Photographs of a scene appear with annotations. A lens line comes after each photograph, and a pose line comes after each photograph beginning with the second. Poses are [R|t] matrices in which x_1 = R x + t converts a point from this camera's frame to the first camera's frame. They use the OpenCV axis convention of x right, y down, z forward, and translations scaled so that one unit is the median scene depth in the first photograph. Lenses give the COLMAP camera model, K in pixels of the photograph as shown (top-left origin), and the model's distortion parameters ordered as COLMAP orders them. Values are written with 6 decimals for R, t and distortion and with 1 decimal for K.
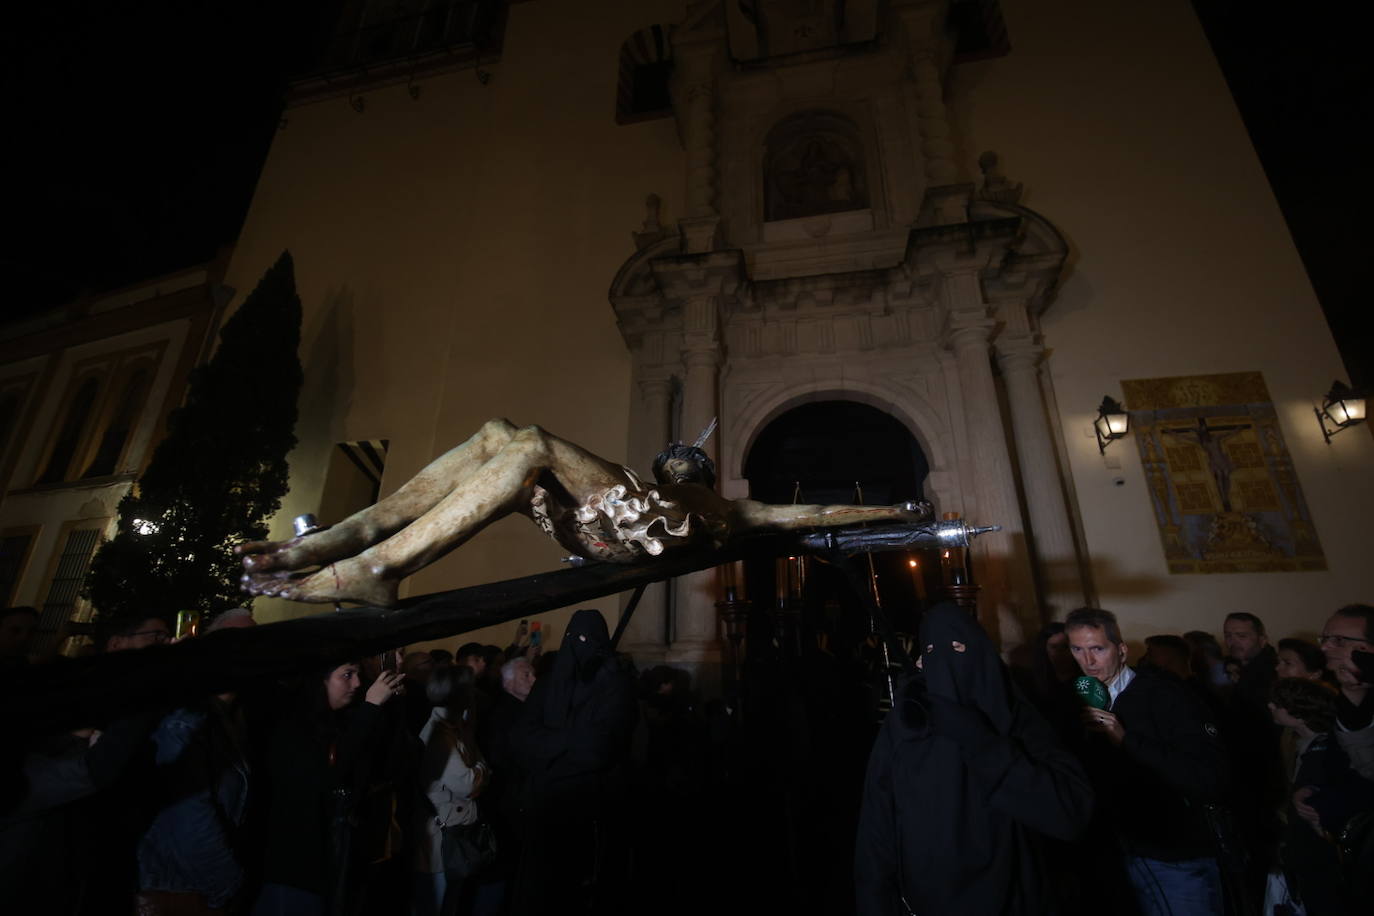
lens RADIAL K [[593.9, 0, 682.5], [0, 593.9, 444.7], [0, 0, 1]] dist [-0.001932, -0.008065]
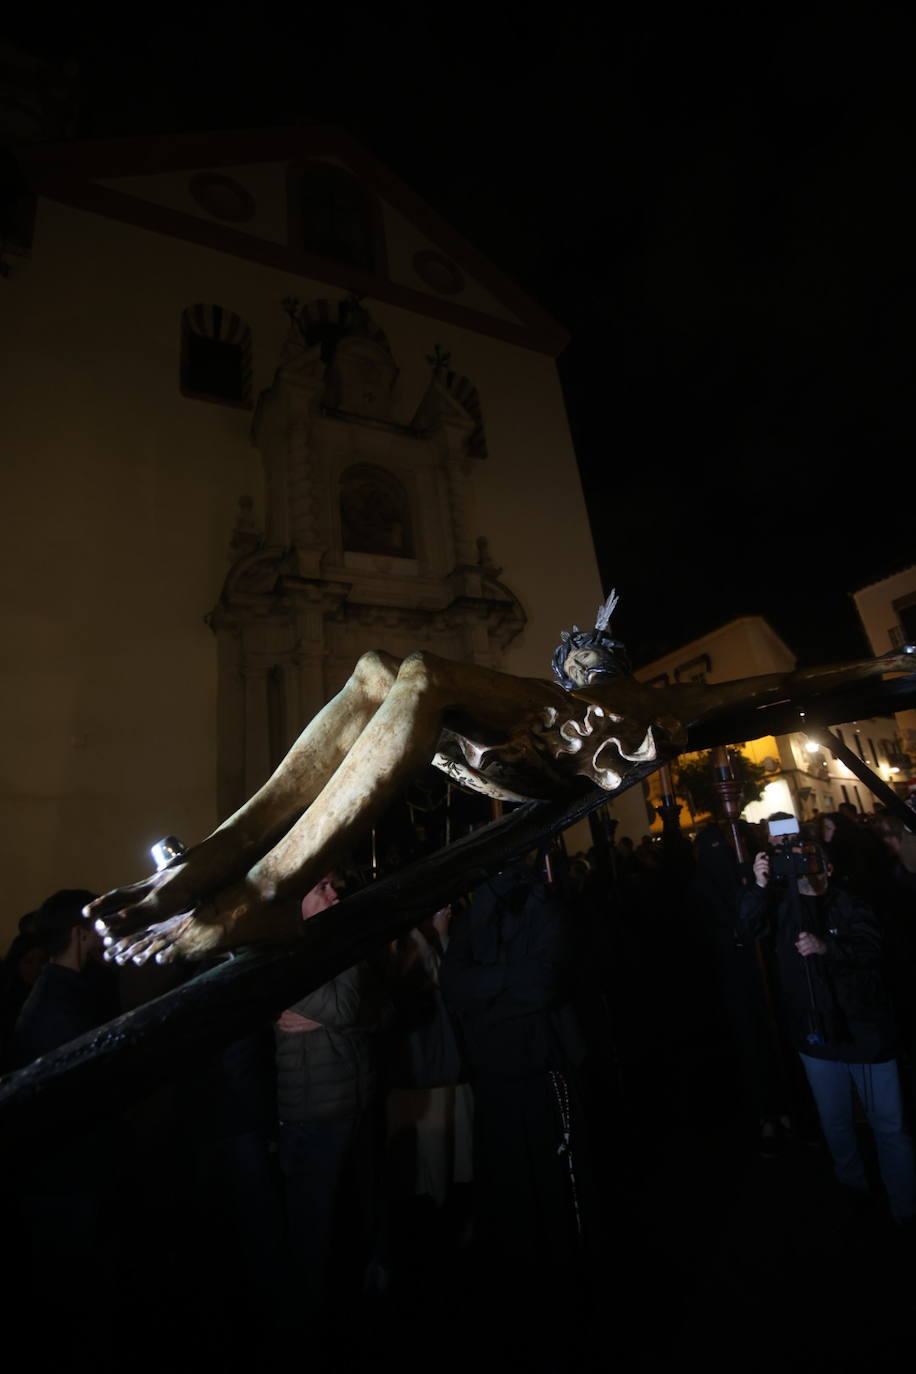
lens RADIAL K [[593.9, 0, 447.1], [0, 593.9, 689.3], [0, 0, 1]] dist [-0.001932, -0.008065]
pose [[0.794935, 0.076191, 0.601892, -0.498557], [-0.093877, 0.995582, -0.002041, -0.102808], [-0.599388, -0.054881, 0.798575, -0.210972]]
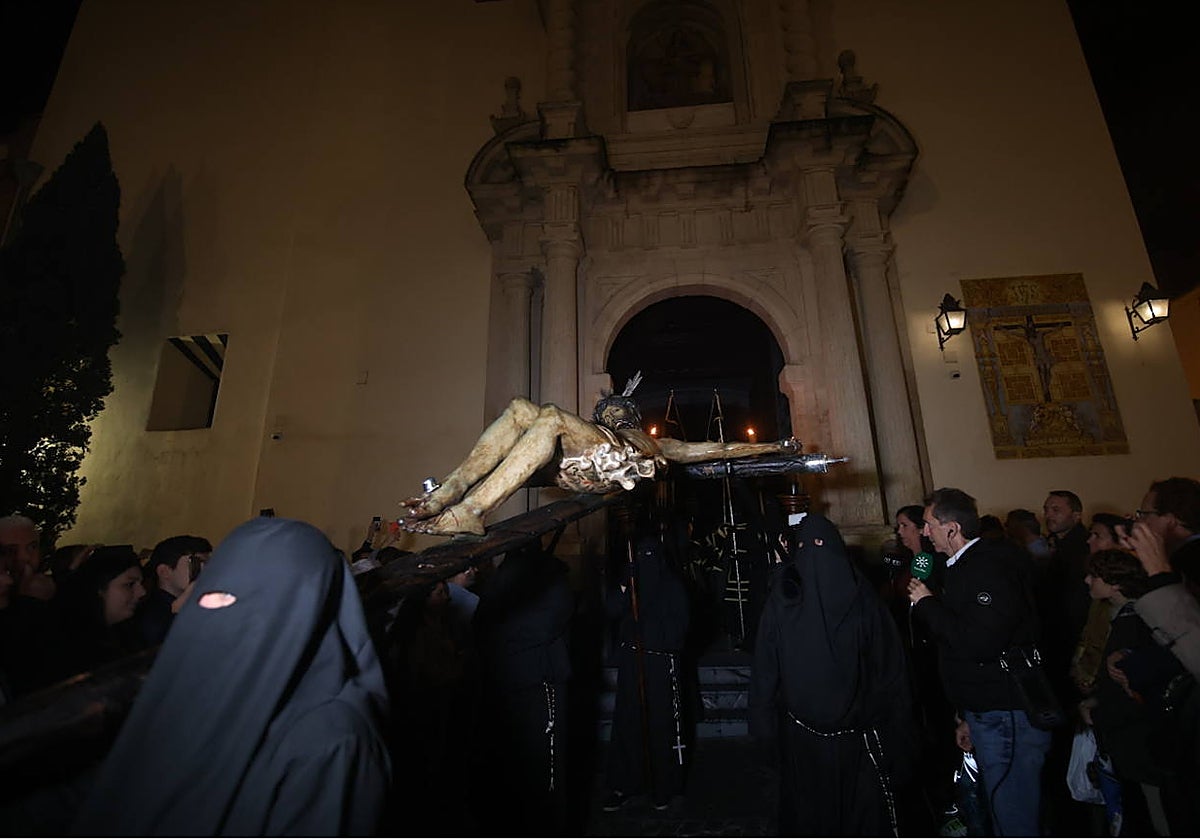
lens RADIAL K [[583.8, 0, 623.2], [0, 583.8, 381.1], [0, 0, 1]] dist [-0.009270, -0.001523]
pose [[0.993202, -0.004700, 0.116310, 0.019283], [-0.002267, 0.998214, 0.059698, 0.011830], [-0.116383, -0.059556, 0.991417, 0.027270]]
